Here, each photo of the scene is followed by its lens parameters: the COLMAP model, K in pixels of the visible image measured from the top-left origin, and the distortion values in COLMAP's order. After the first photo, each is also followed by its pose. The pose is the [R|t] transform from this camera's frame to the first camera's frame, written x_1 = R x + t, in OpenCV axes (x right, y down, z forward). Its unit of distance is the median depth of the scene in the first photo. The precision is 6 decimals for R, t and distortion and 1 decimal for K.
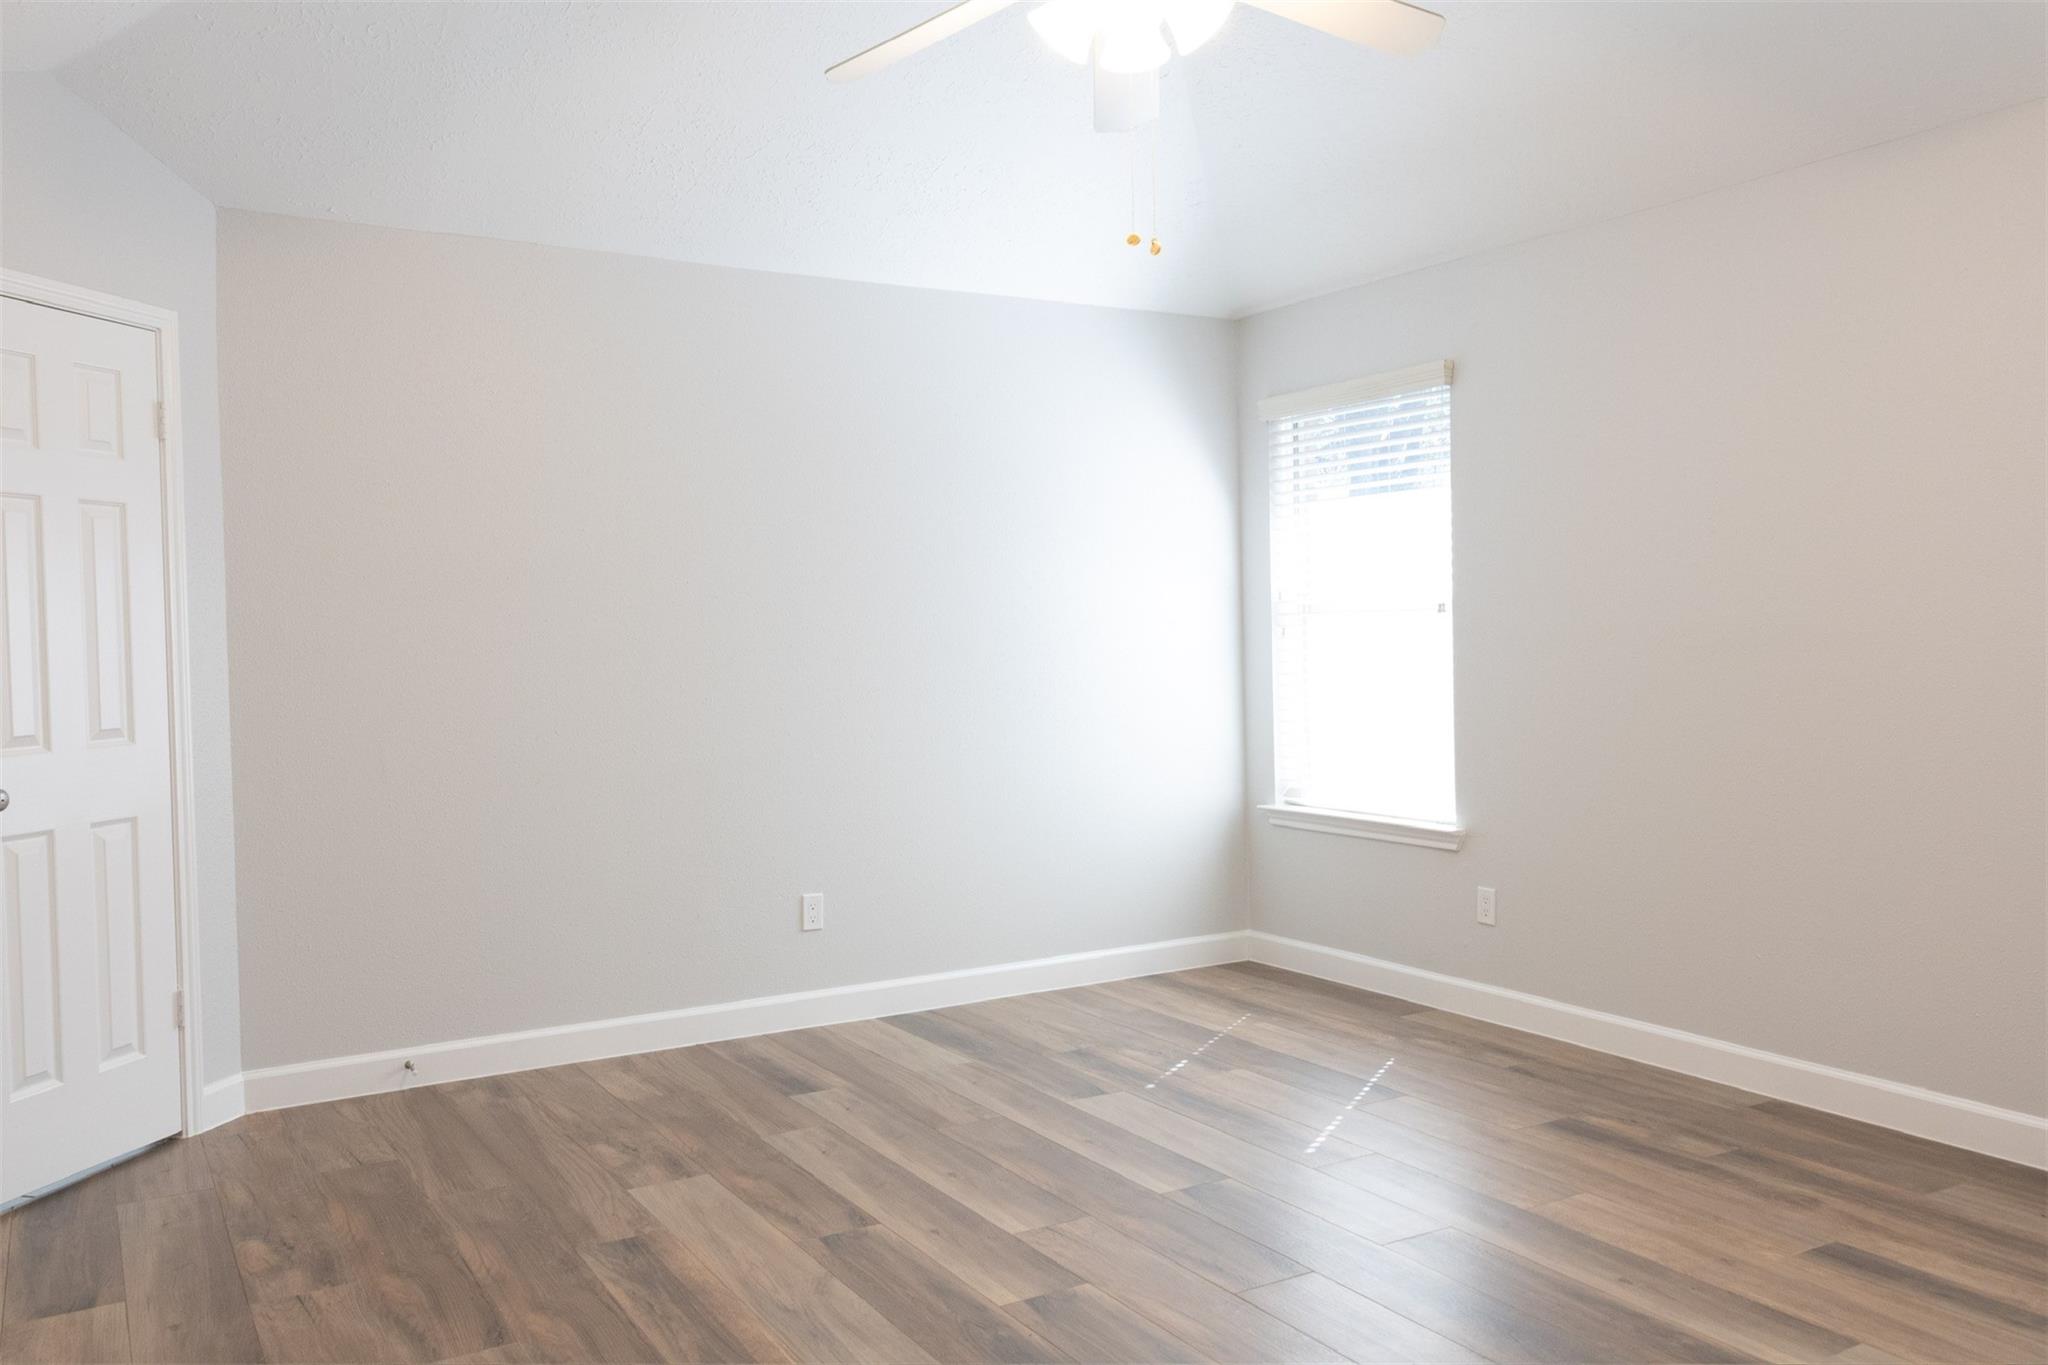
lens RADIAL K [[1640.1, 0, 1020.8], [0, 1640.1, 692.3], [0, 0, 1]] dist [0.002624, 0.004754]
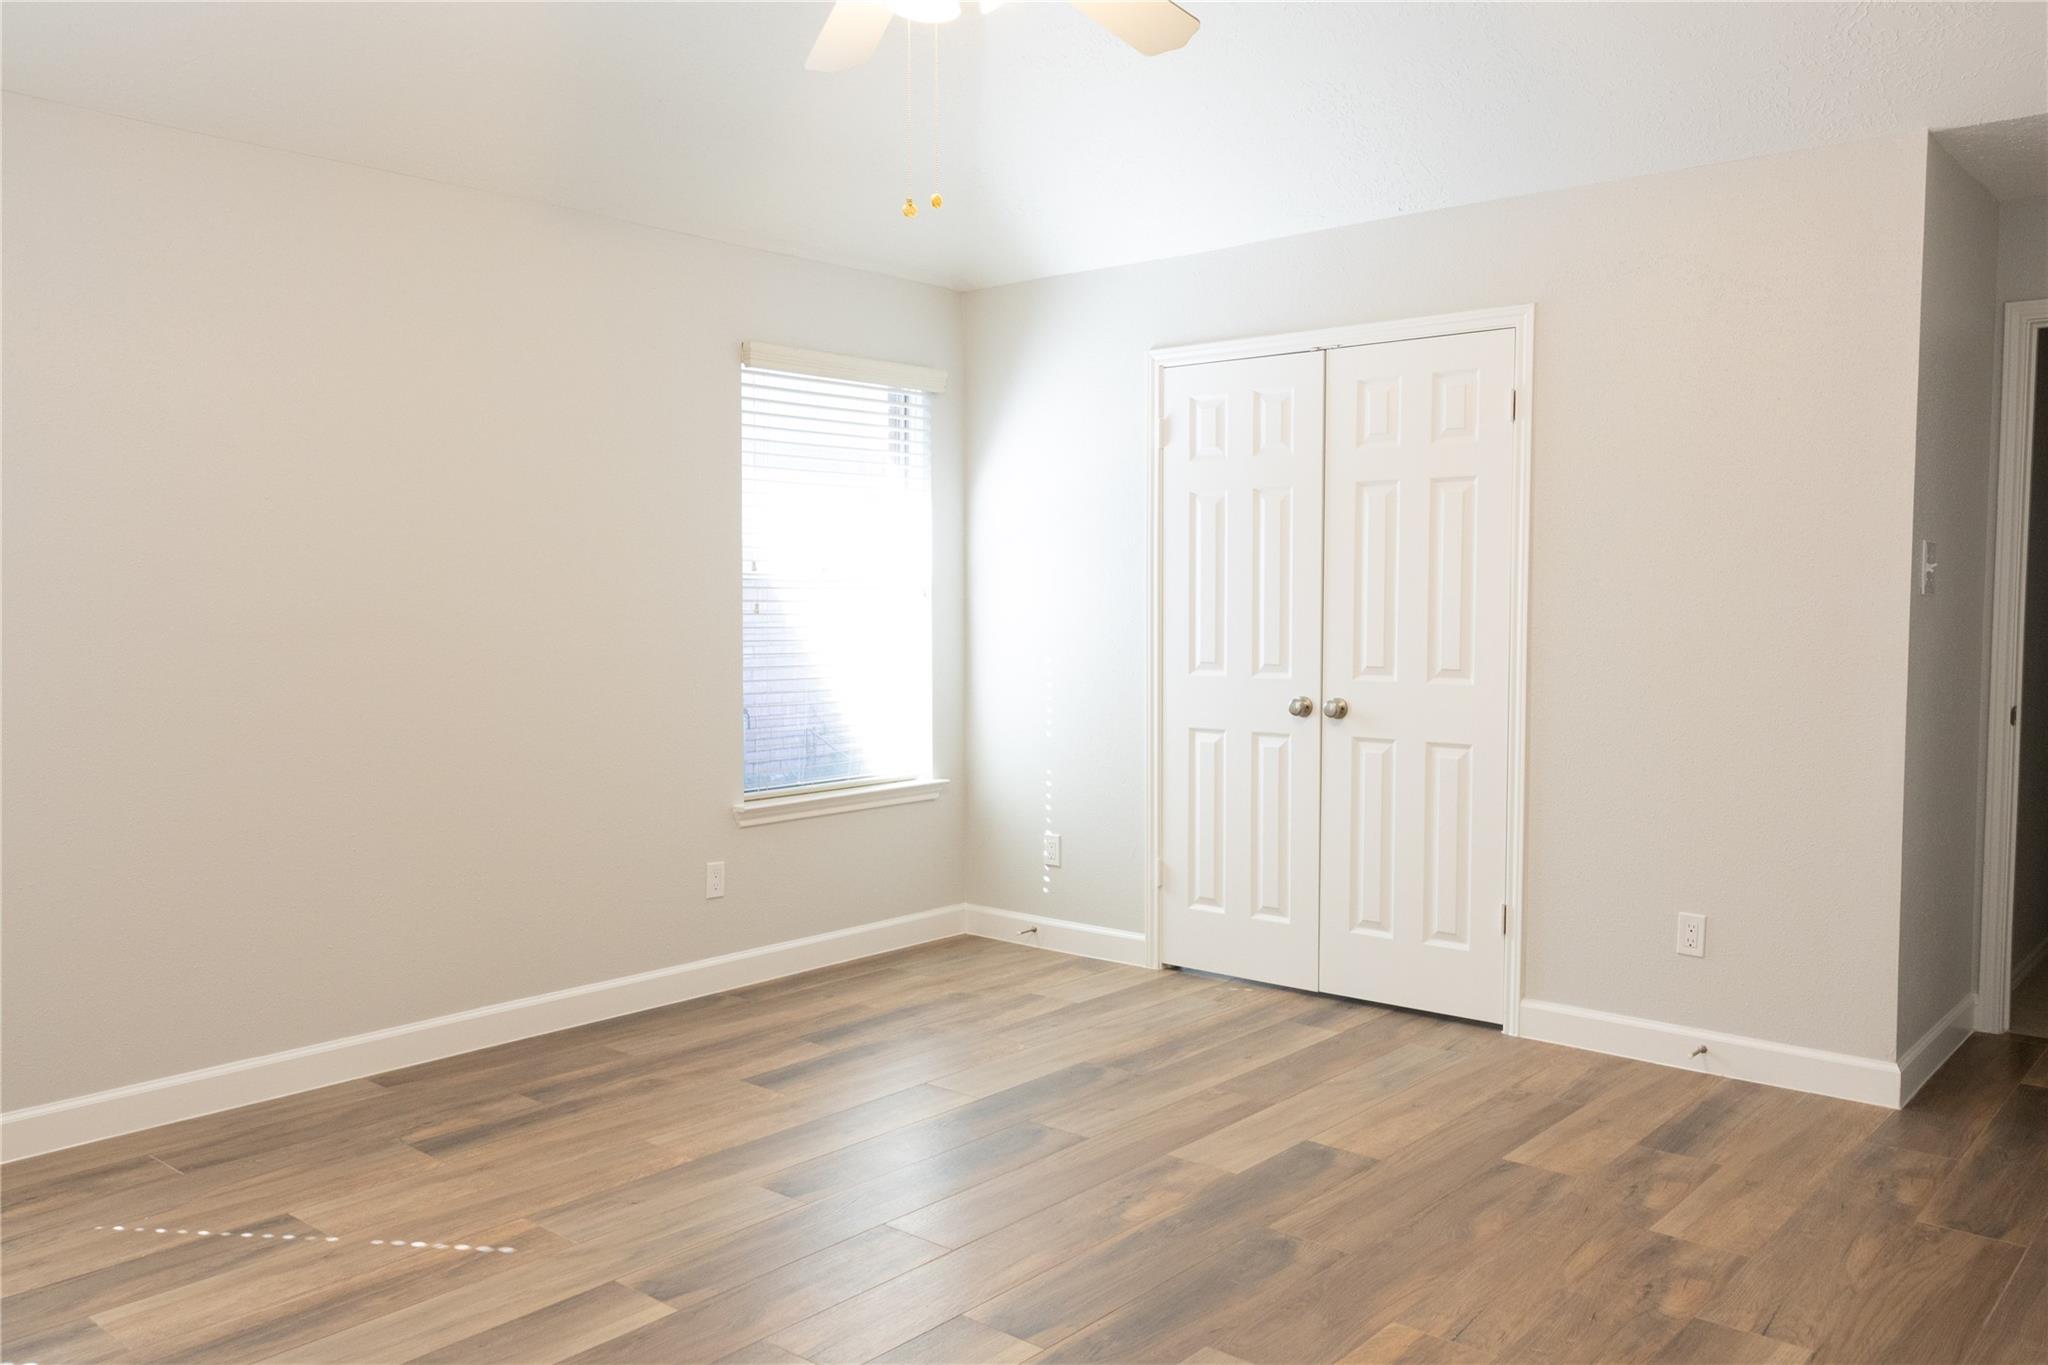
lens RADIAL K [[1598.8, 0, 1024.0], [0, 1598.8, 682.5], [0, 0, 1]] dist [-0.000058, 0.008399]
pose [[-0.333443, -0.034545, 0.942137, -0.680649], [0.044898, 0.997613, 0.052469, -0.034850], [-0.941701, 0.059796, -0.331096, 1.047850]]
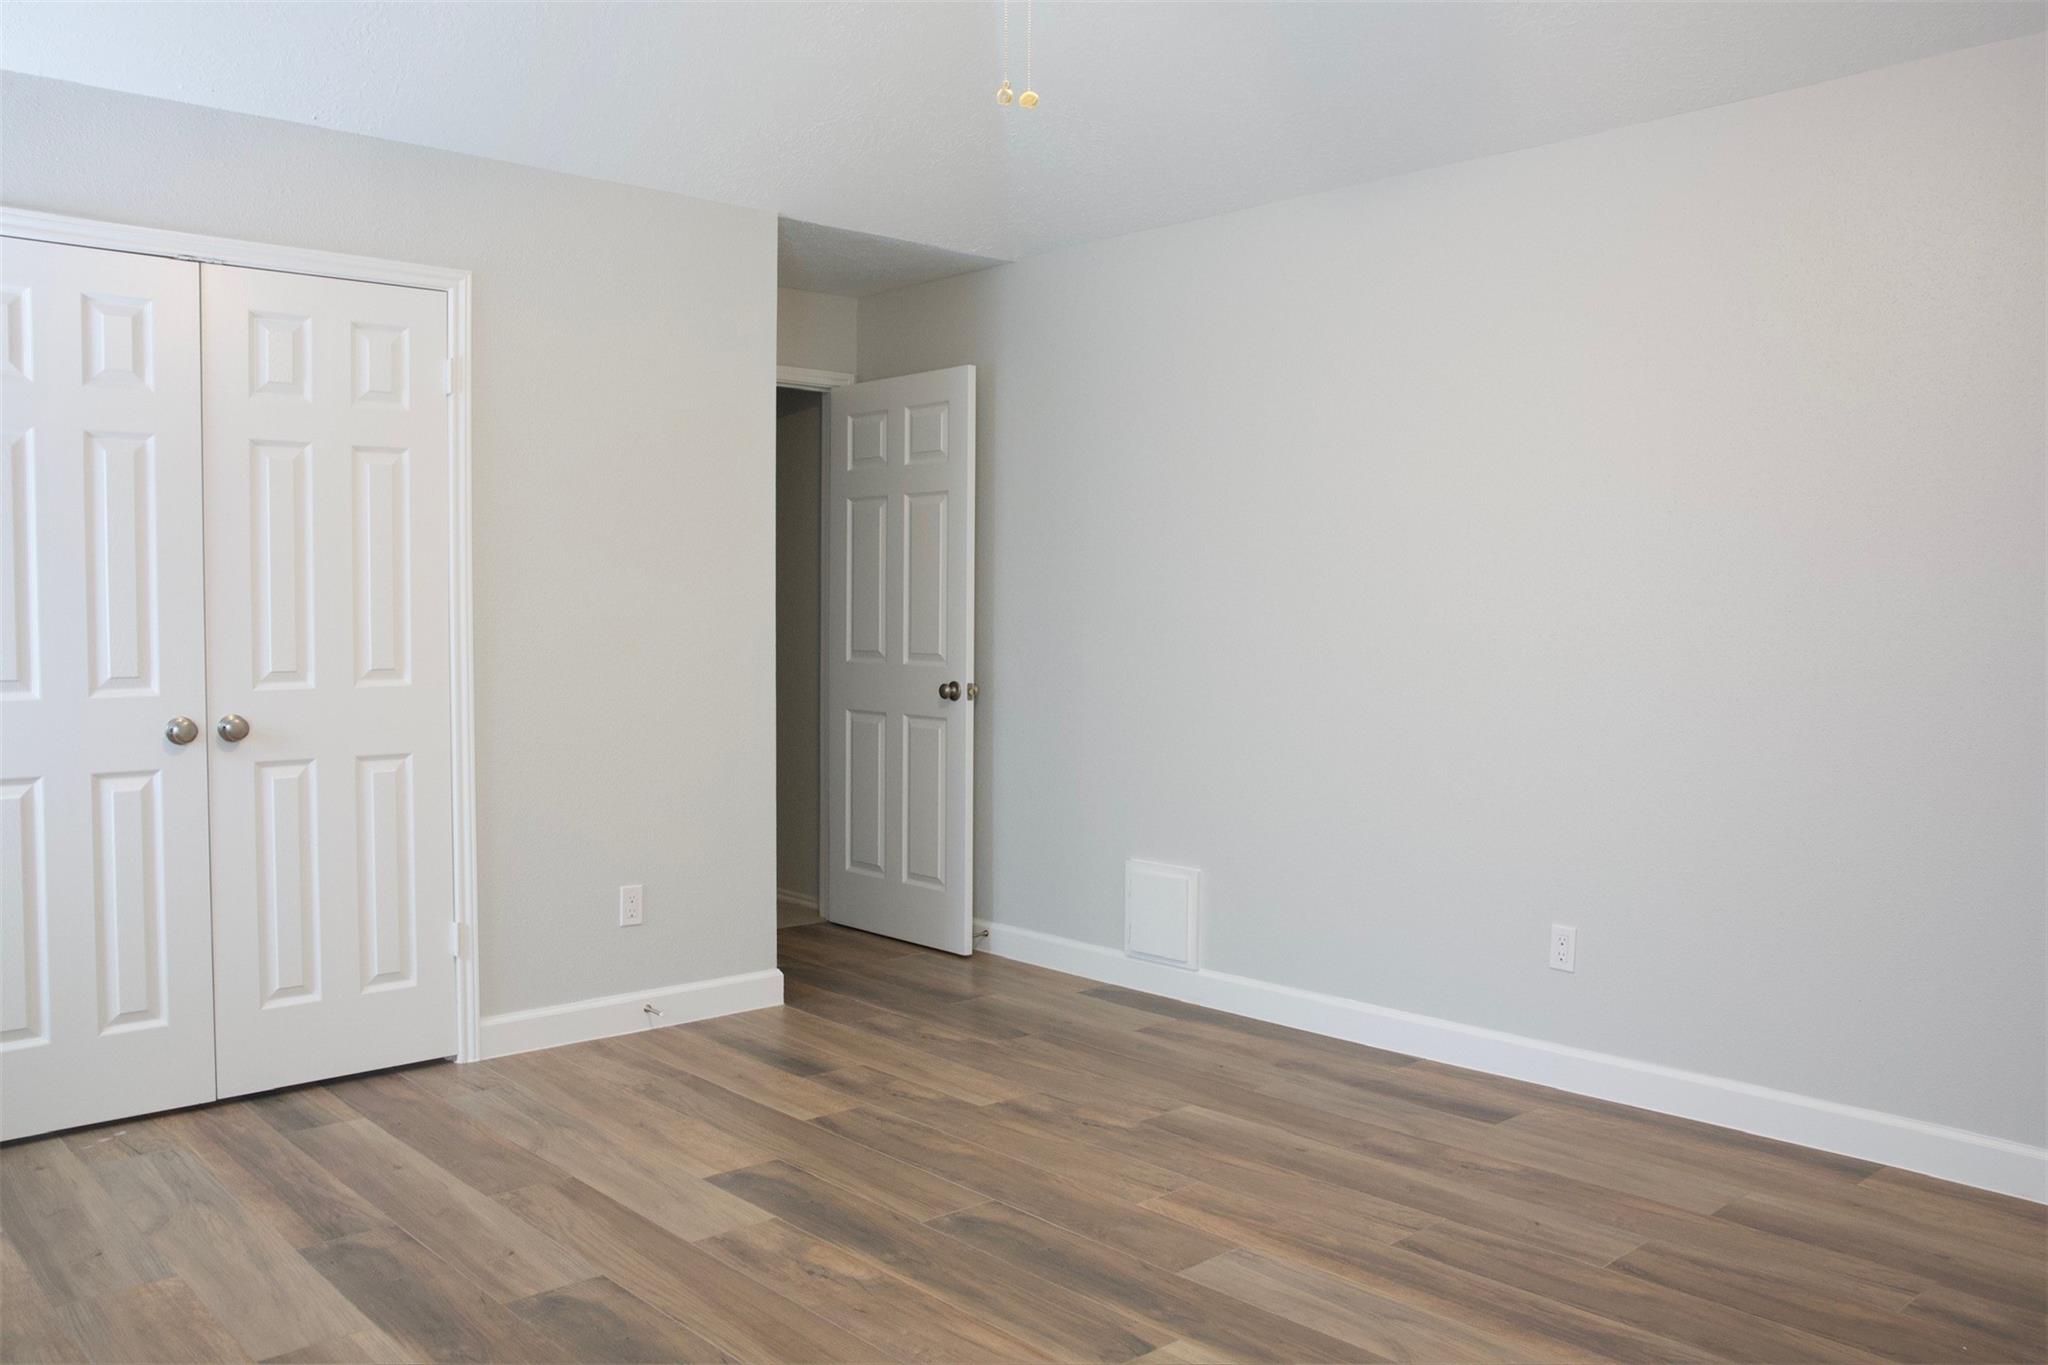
lens RADIAL K [[1598.8, 0, 1024.0], [0, 1598.8, 682.5], [0, 0, 1]] dist [-0.000058, 0.008399]
pose [[-0.980398, 0.023212, -0.195657, 0.190221], [0.005184, 0.995731, 0.092158, -0.053655], [0.196961, 0.089337, -0.976332, 1.472083]]
